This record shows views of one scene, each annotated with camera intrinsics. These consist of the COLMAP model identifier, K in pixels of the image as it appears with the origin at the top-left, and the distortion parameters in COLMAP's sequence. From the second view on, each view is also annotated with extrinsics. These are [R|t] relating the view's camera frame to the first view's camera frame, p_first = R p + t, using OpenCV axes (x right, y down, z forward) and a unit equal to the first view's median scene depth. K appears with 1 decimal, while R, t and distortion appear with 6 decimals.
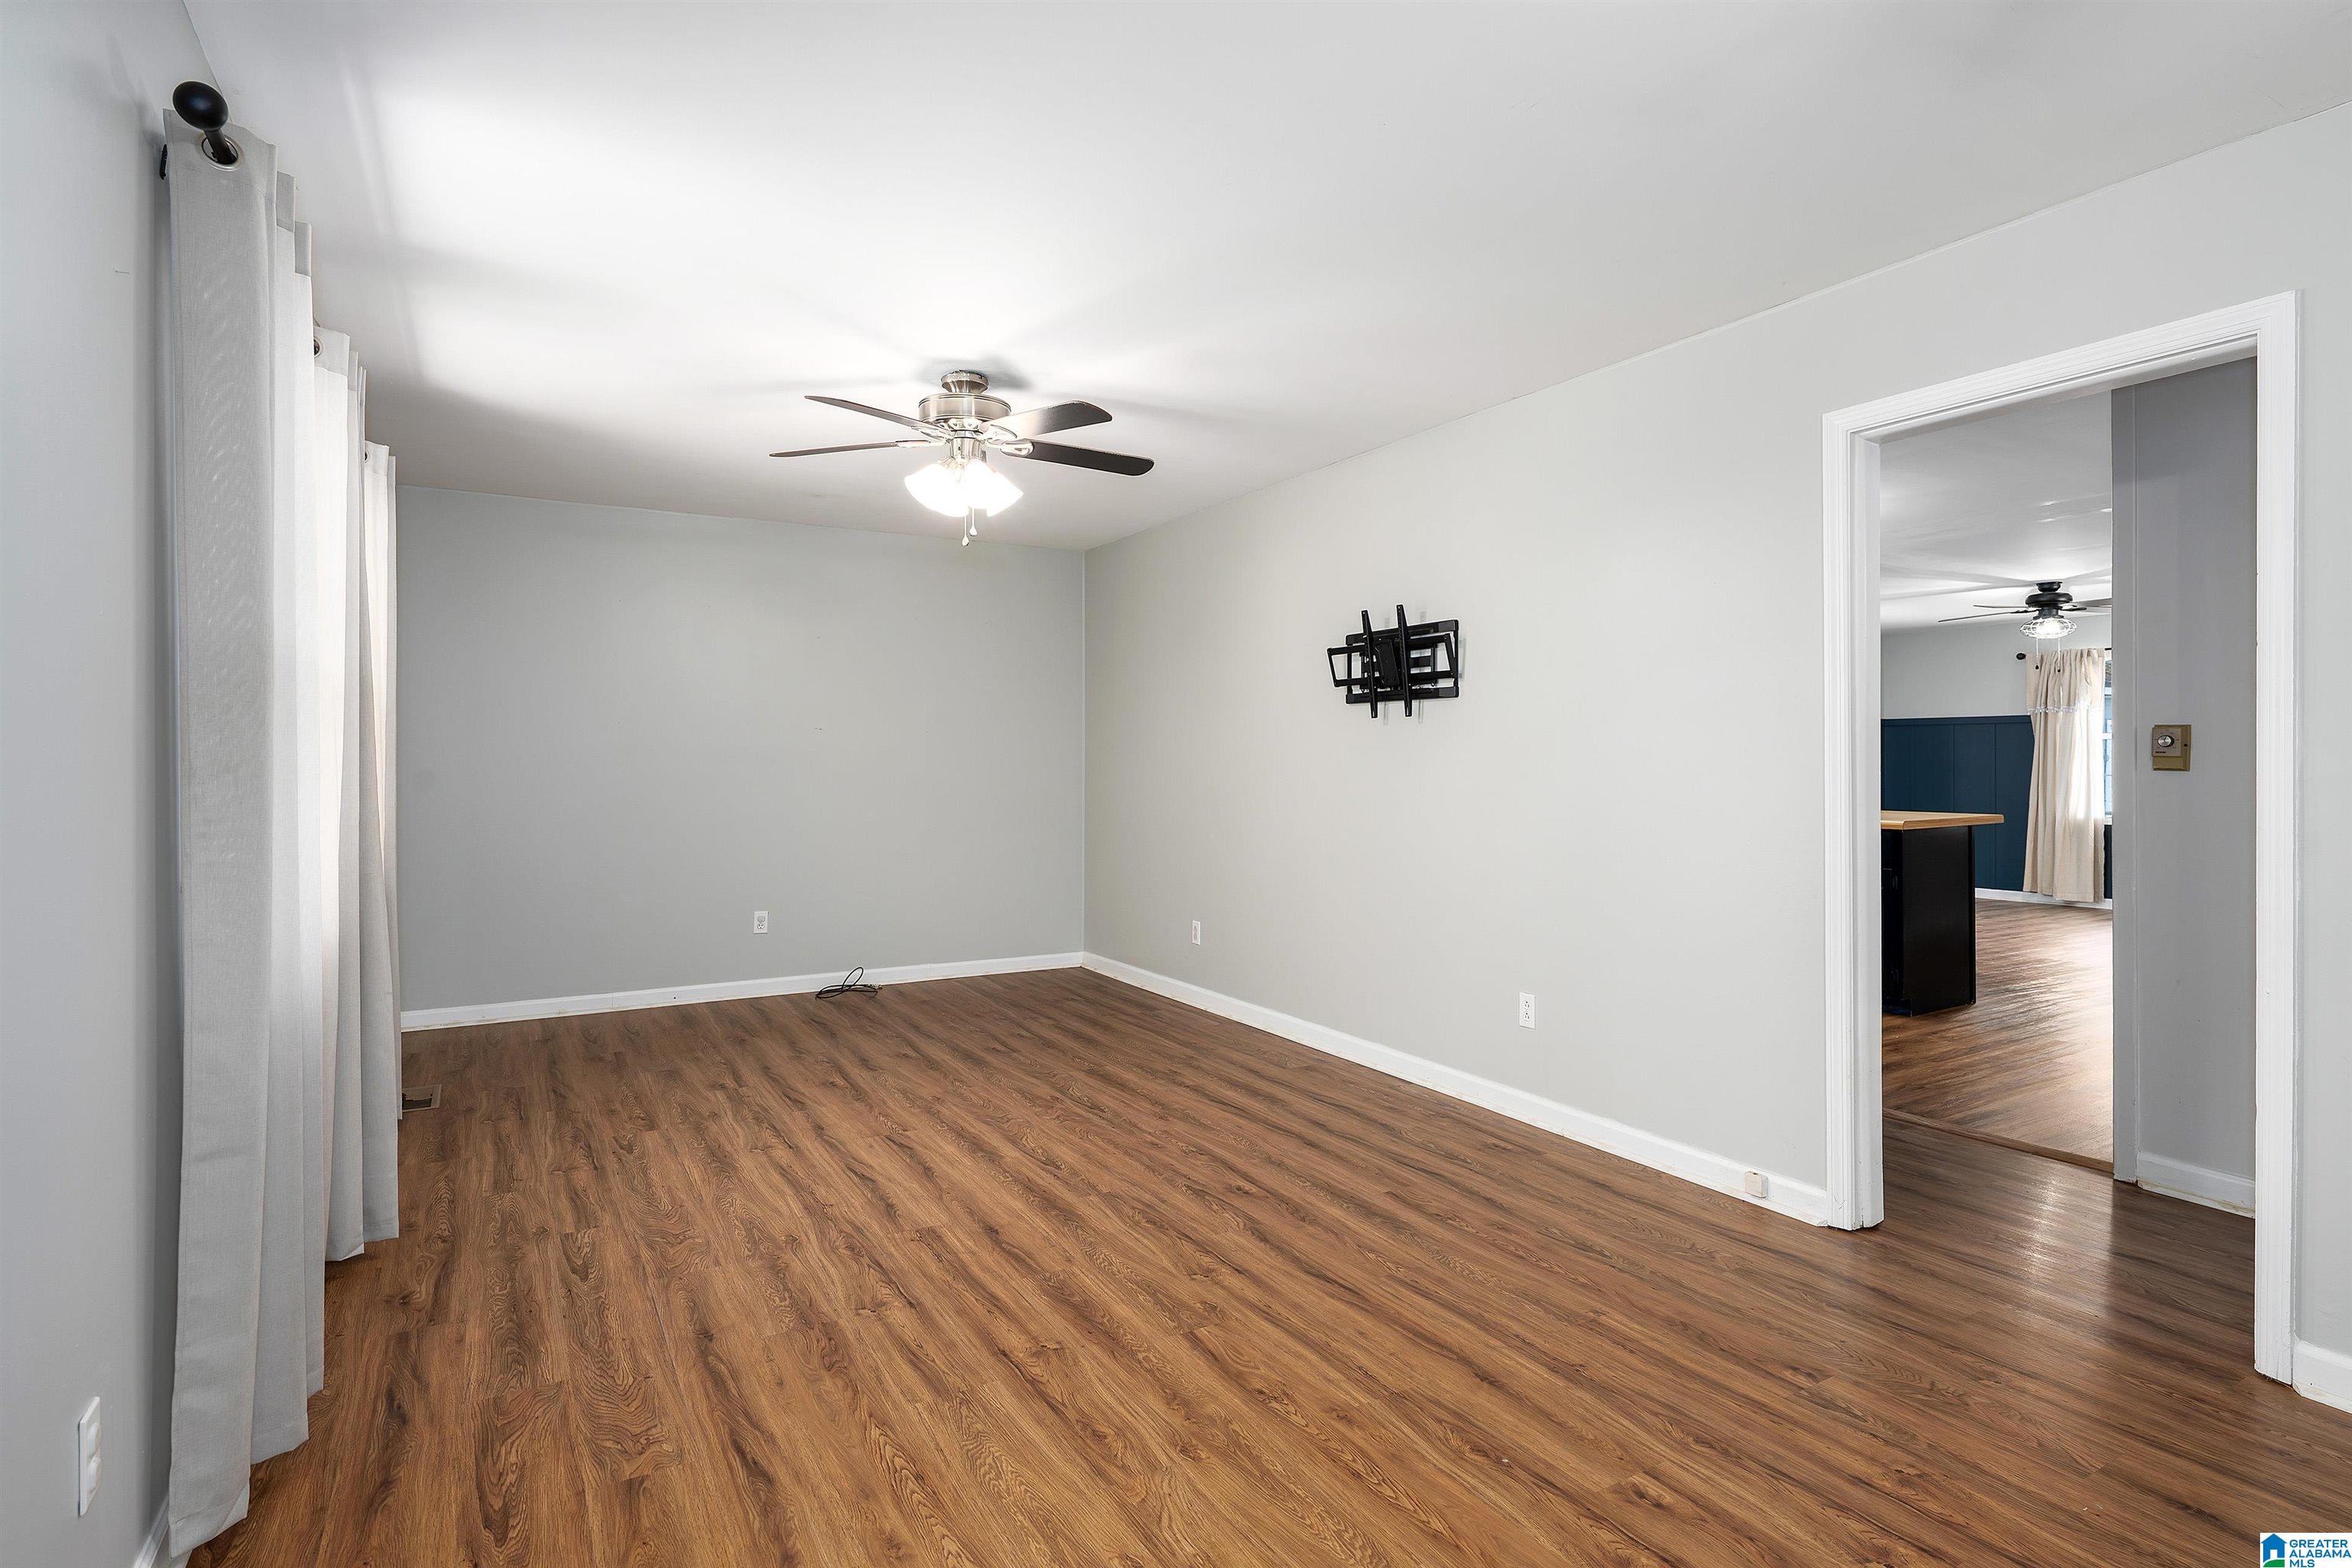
lens RADIAL K [[1188.7, 0, 1179.4], [0, 1188.7, 774.6], [0, 0, 1]] dist [0.001257, -0.000234]
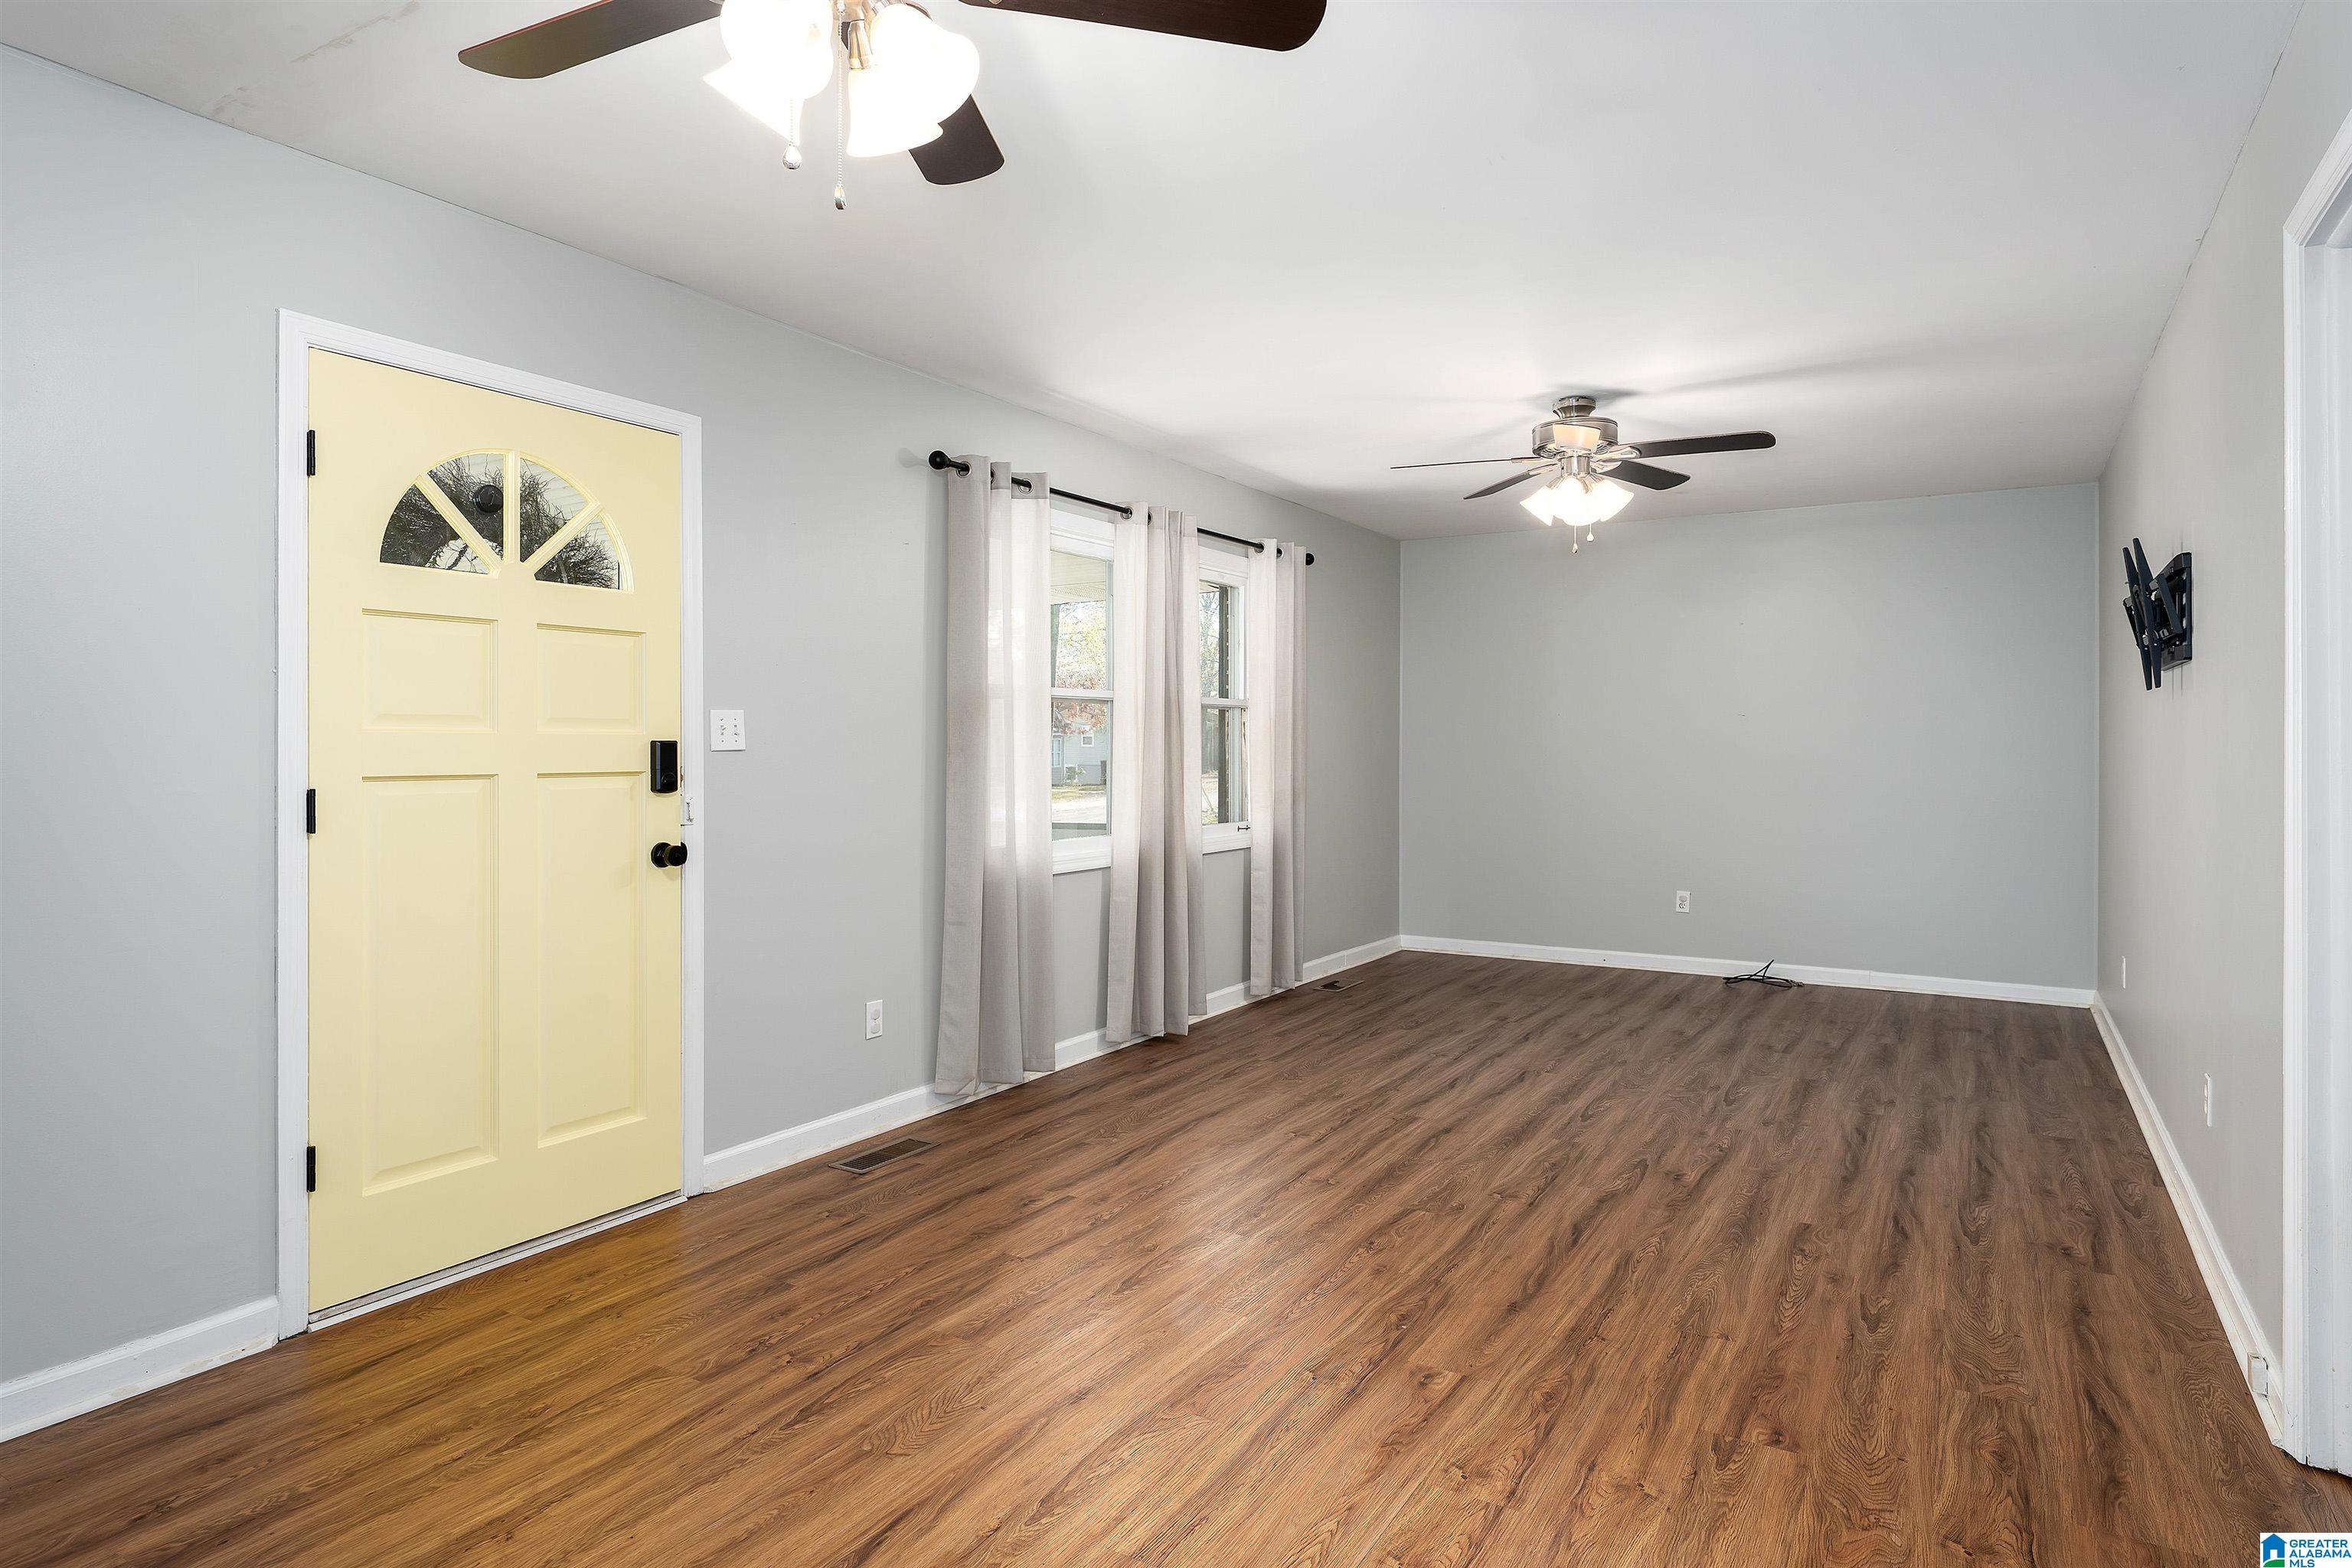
lens RADIAL K [[1331.6, 0, 1176.1], [0, 1331.6, 769.3], [0, 0, 1]] dist [-0.005891, -0.000833]
pose [[0.474663, 0.016534, -0.880012, 0.914496], [-0.012524, 0.999849, 0.012031, -0.001772], [0.880078, 0.005310, 0.474799, 0.102935]]
